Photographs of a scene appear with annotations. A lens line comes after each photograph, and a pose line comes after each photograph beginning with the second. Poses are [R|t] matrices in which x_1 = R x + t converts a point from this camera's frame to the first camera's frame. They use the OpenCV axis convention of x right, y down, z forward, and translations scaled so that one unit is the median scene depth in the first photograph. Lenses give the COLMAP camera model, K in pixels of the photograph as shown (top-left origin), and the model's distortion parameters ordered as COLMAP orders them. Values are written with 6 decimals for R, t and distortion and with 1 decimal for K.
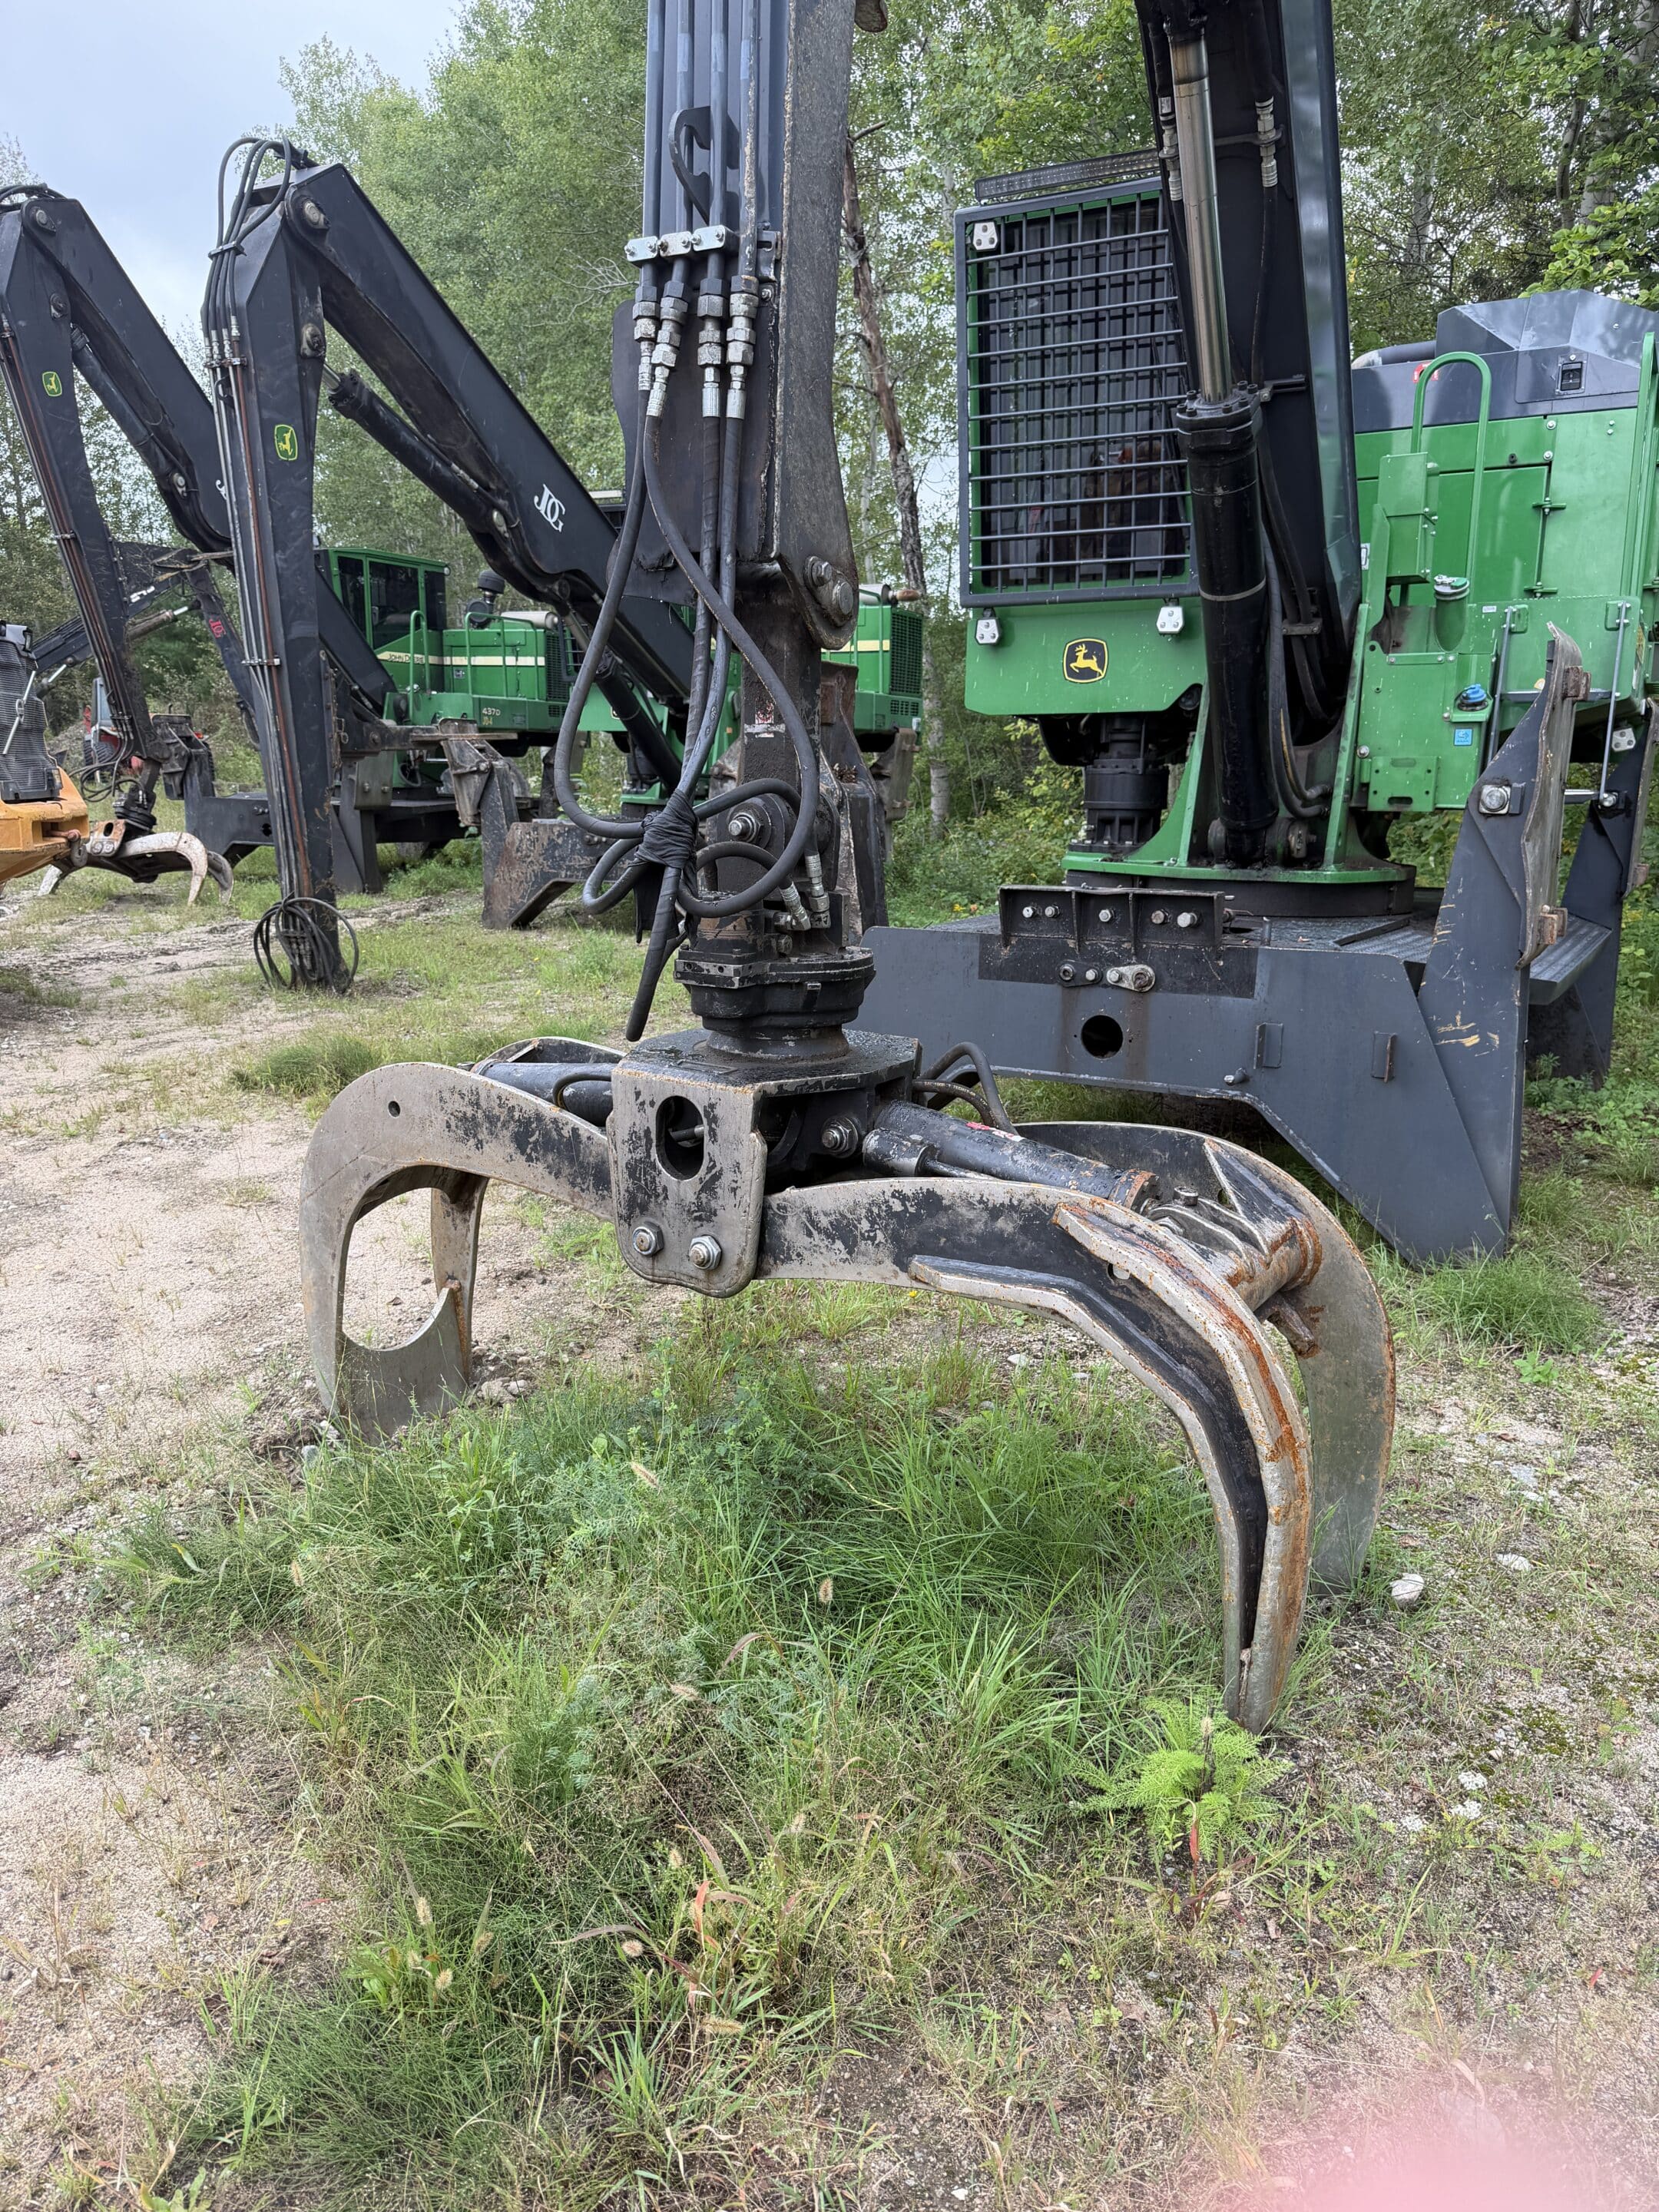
lens RADIAL K [[1545.7, 0, 829.5], [0, 1545.7, 1106.0], [0, 0, 1]] dist [0.072130, -0.001373]
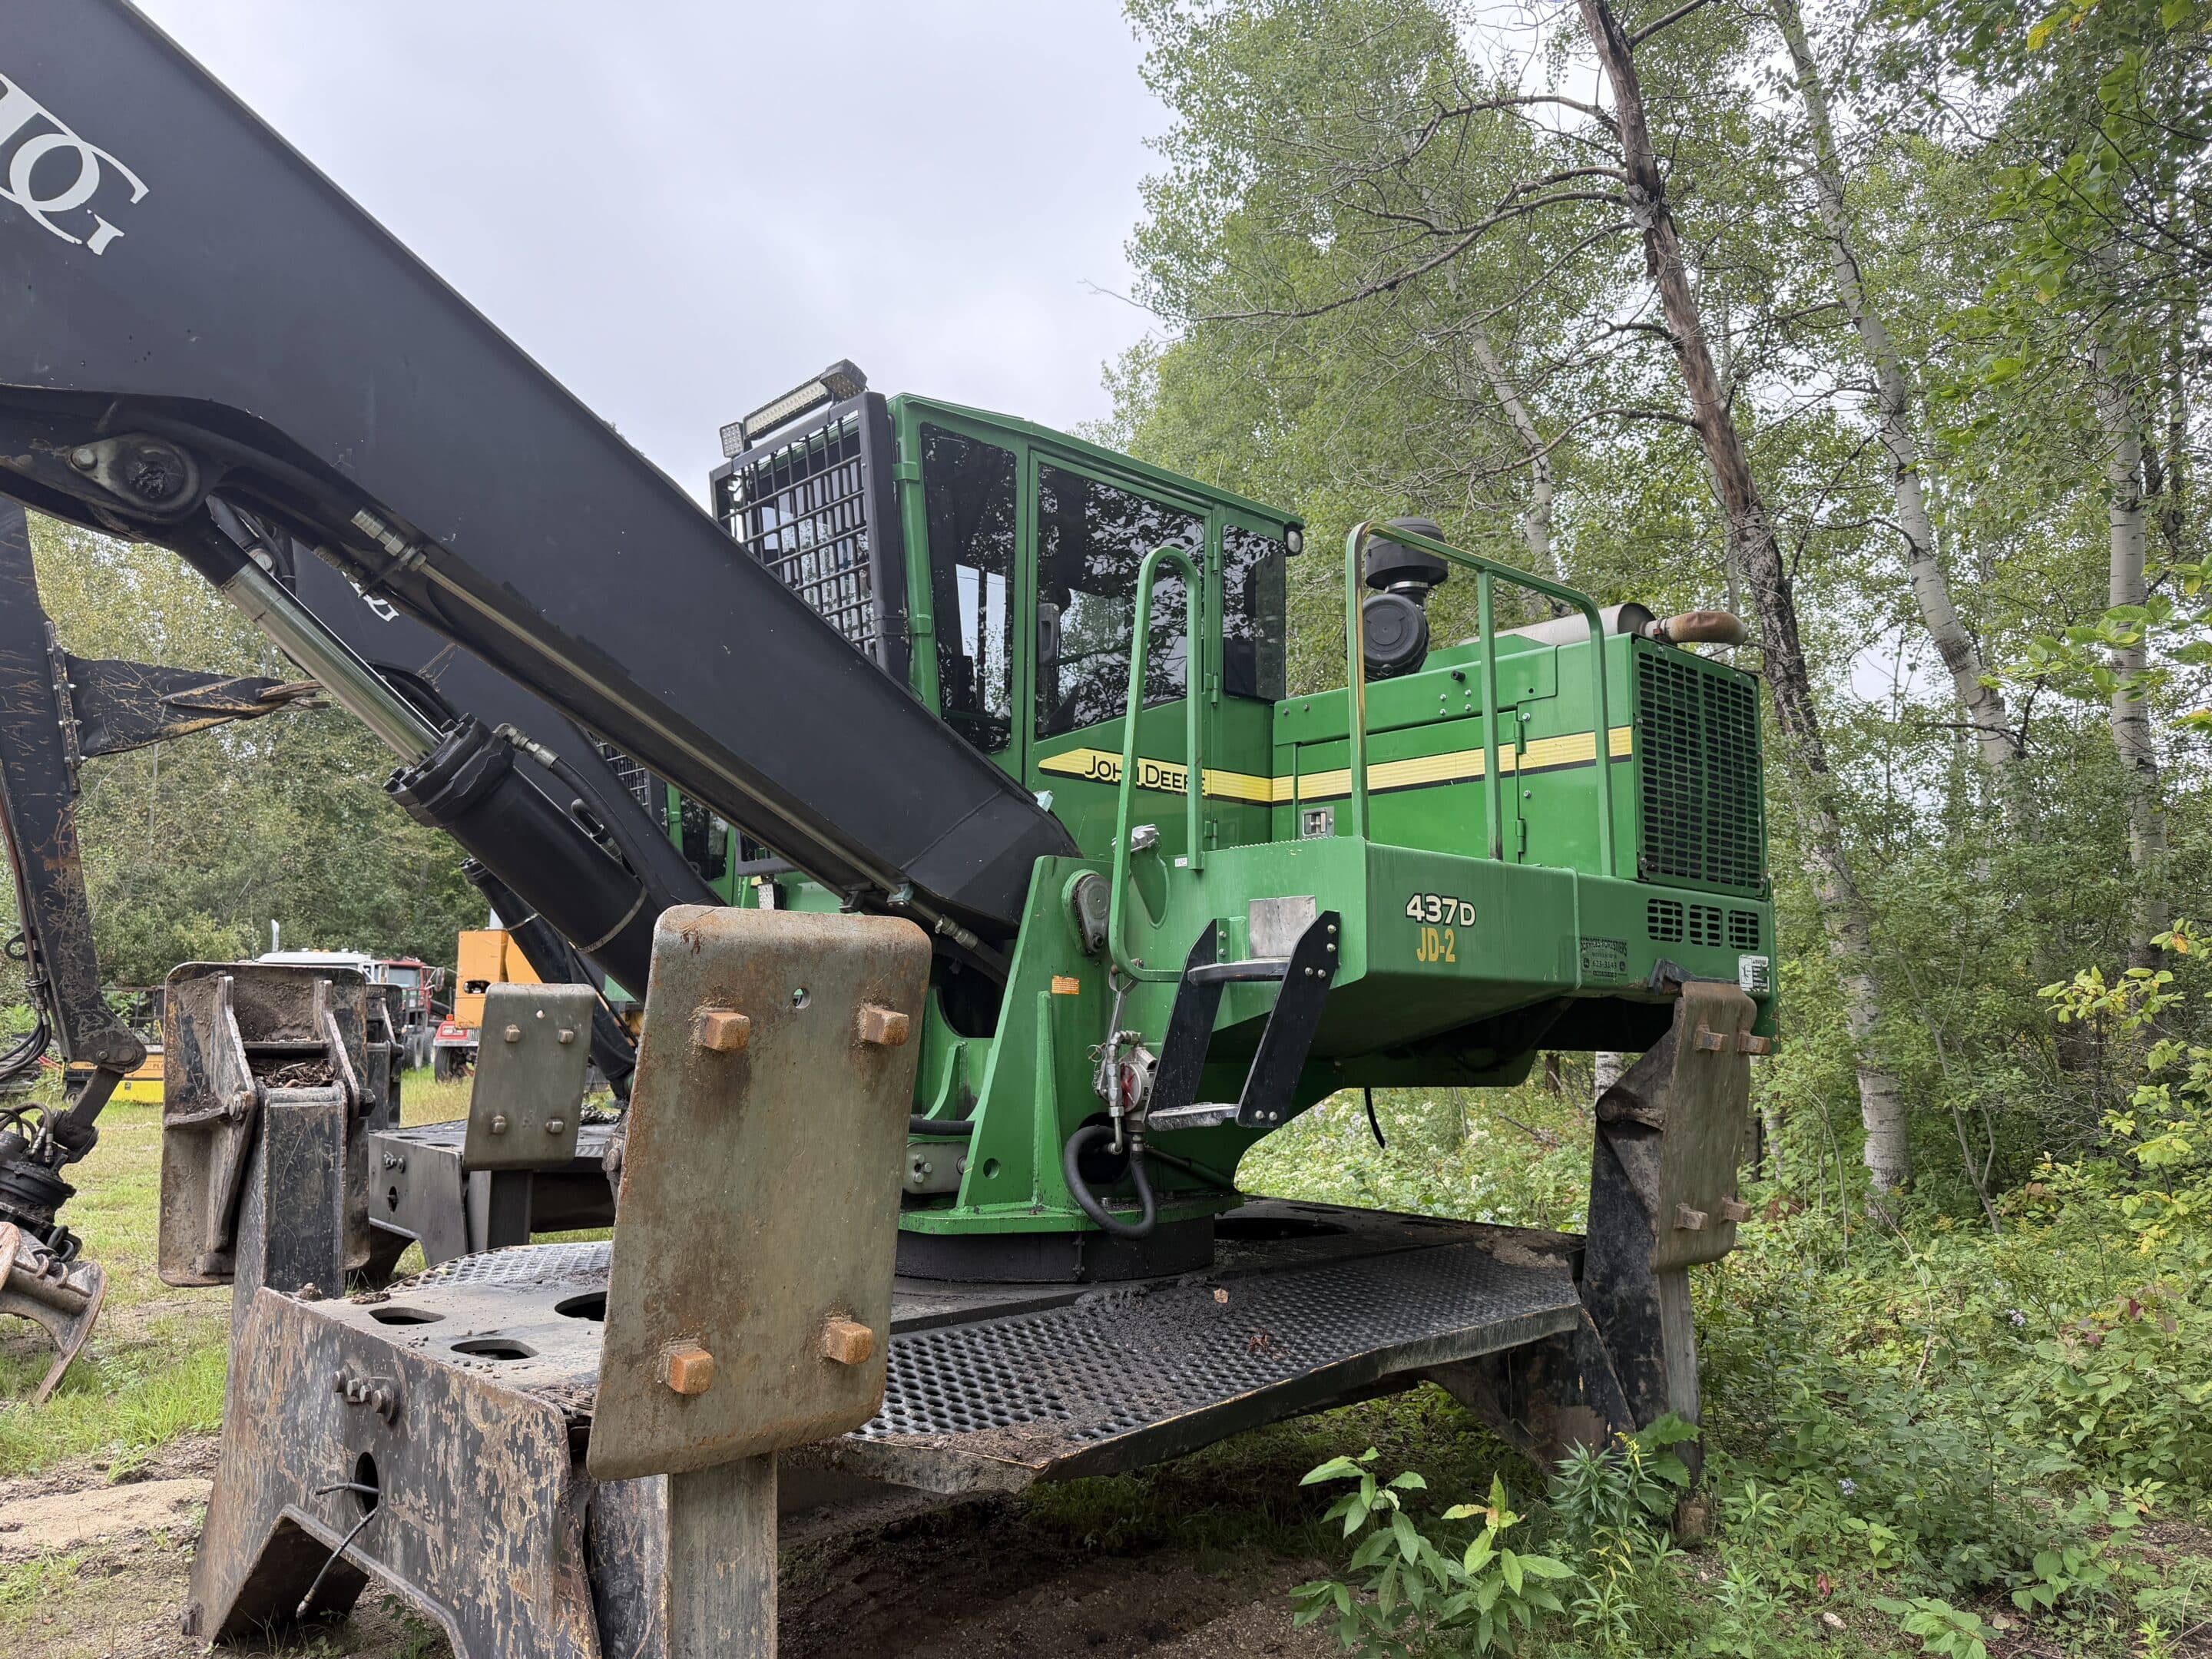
lens RADIAL K [[1545.7, 0, 1106.0], [0, 1545.7, 829.5], [0, 0, 1]] dist [0.072130, -0.001373]
pose [[0.921889, -0.042779, -0.385086, 0.043813], [-0.092391, 0.940945, -0.325709, -0.112446], [0.376278, 0.335846, 0.863494, 0.476318]]
